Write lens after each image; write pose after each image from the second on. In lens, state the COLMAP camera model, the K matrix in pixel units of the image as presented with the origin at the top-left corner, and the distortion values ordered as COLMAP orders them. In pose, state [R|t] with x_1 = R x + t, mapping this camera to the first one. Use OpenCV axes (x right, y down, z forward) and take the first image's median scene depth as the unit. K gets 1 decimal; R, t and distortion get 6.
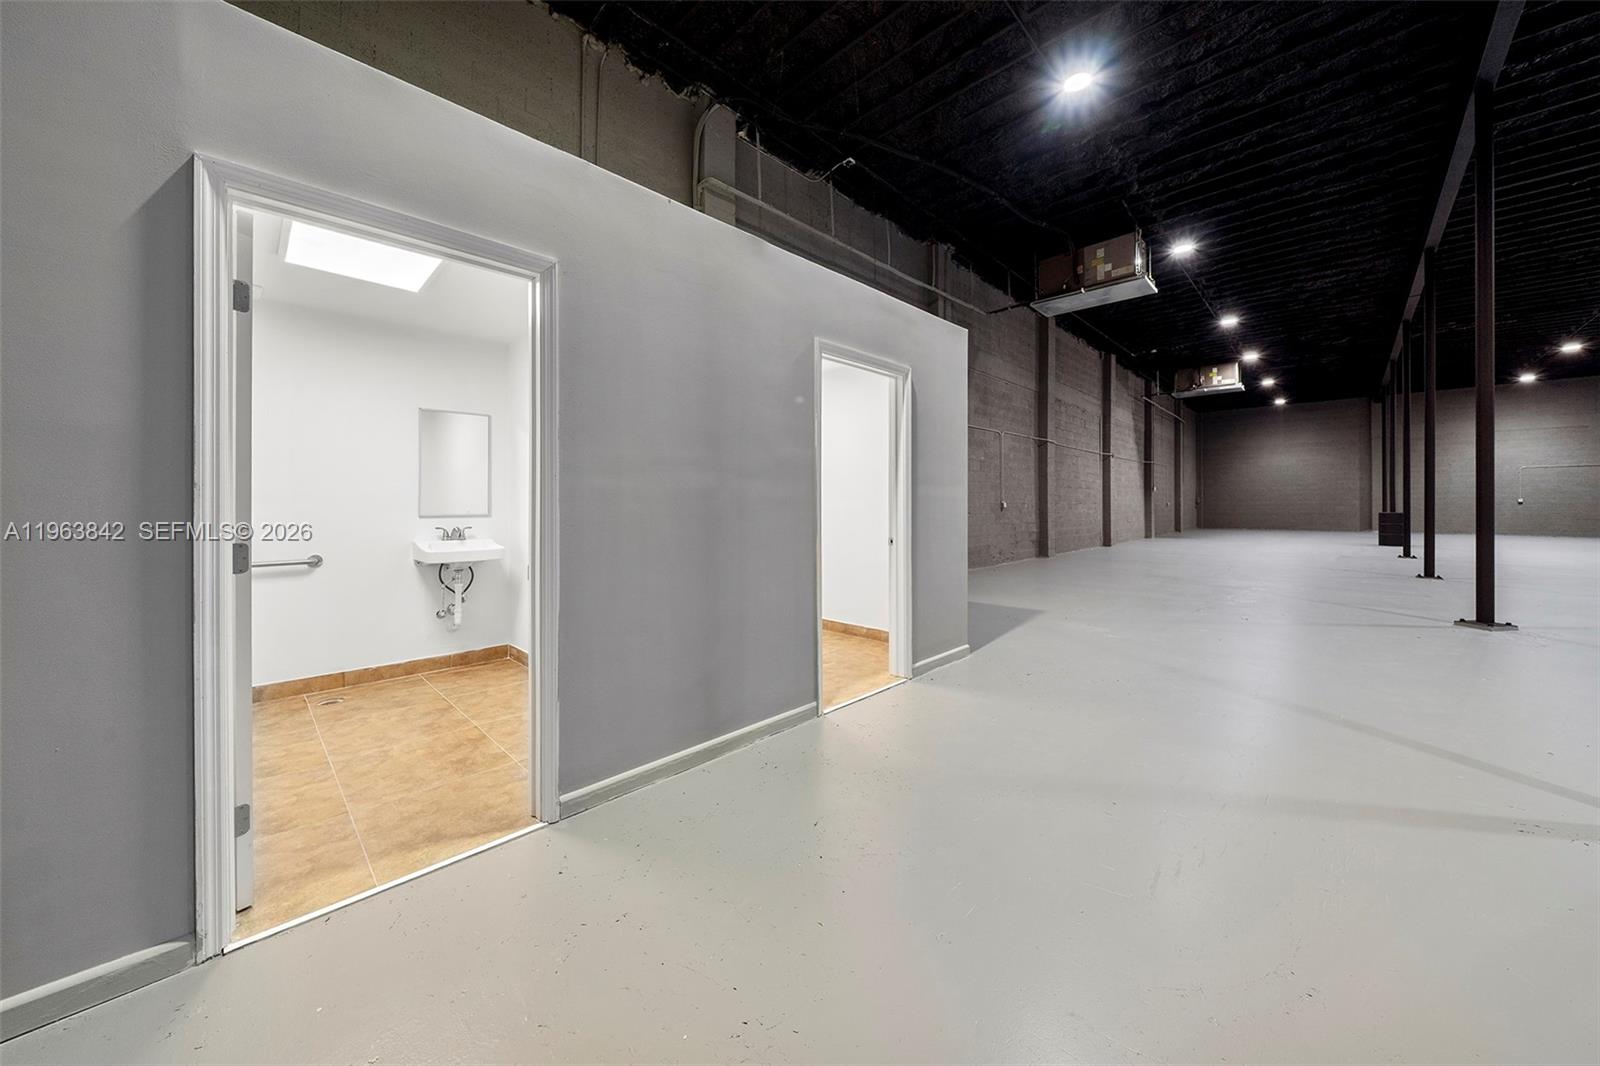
lens RADIAL K [[566.3, 0, 802.4], [0, 566.3, 502.1], [0, 0, 1]] dist [0.000042, 0.000006]
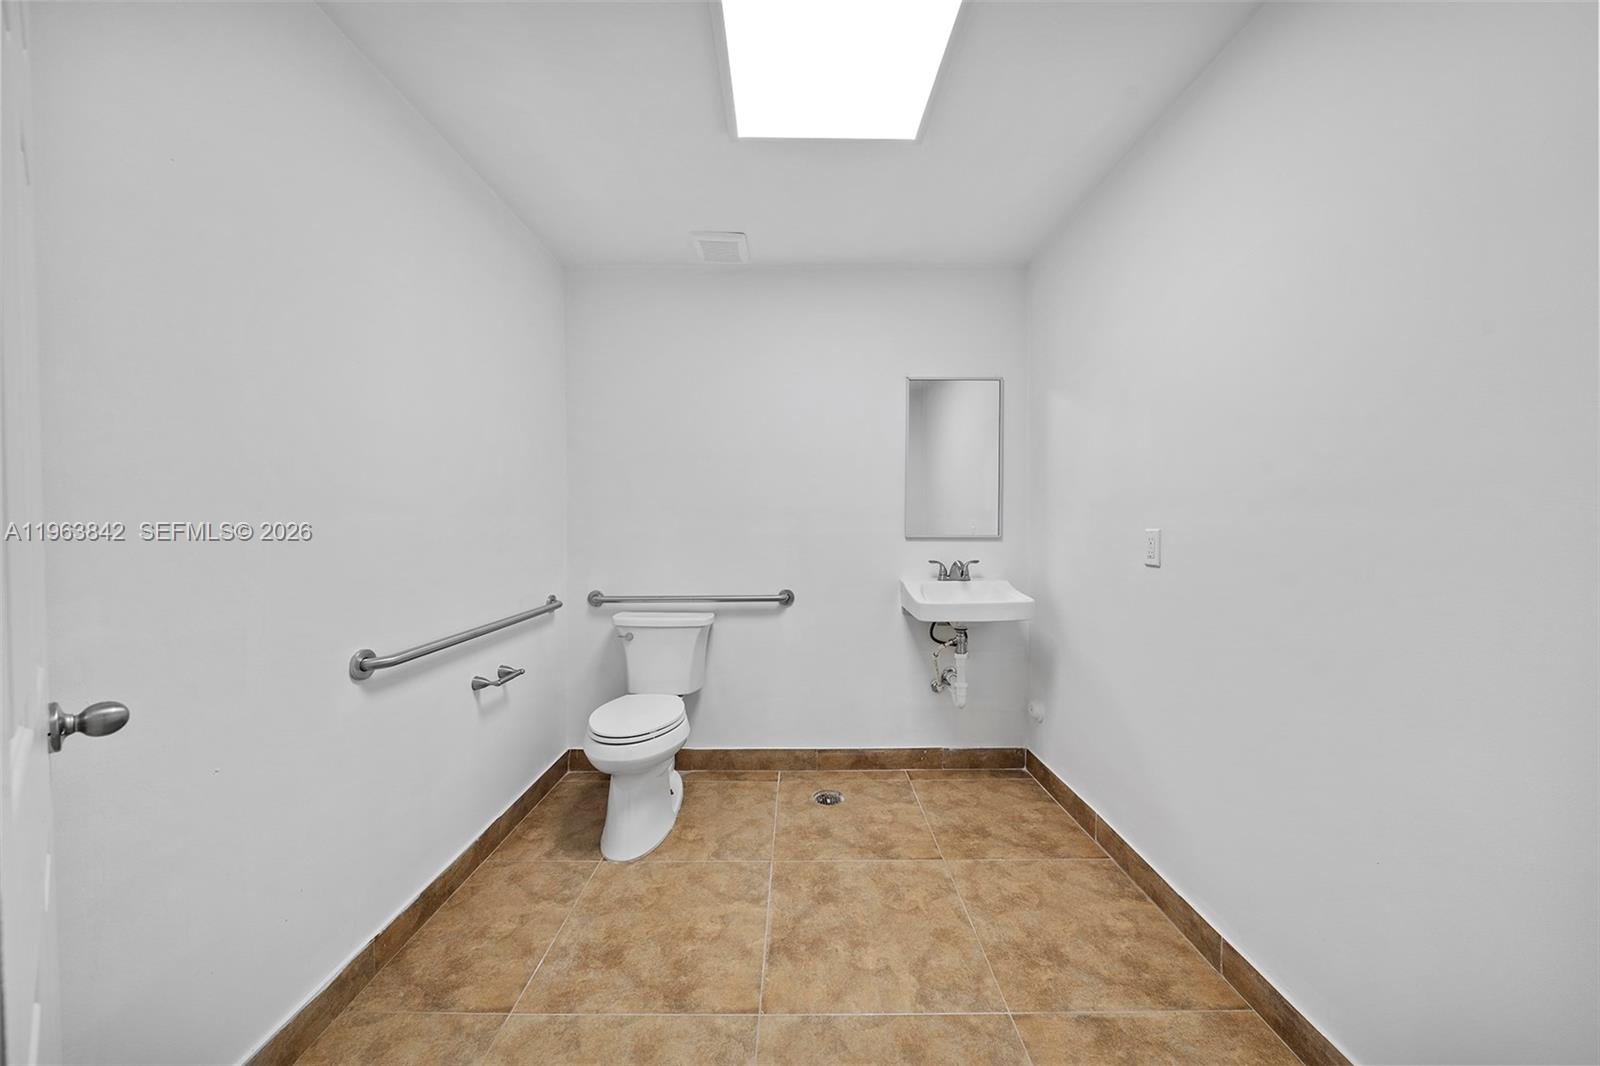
lens RADIAL K [[566.3, 0, 802.4], [0, 566.3, 502.1], [0, 0, 1]] dist [0.000042, 0.000006]
pose [[-0.694313, -0.005350, -0.719653, 0.016923], [-0.001906, 0.999983, -0.005594, -0.020366], [0.719670, -0.002512, -0.694311, 1.346147]]
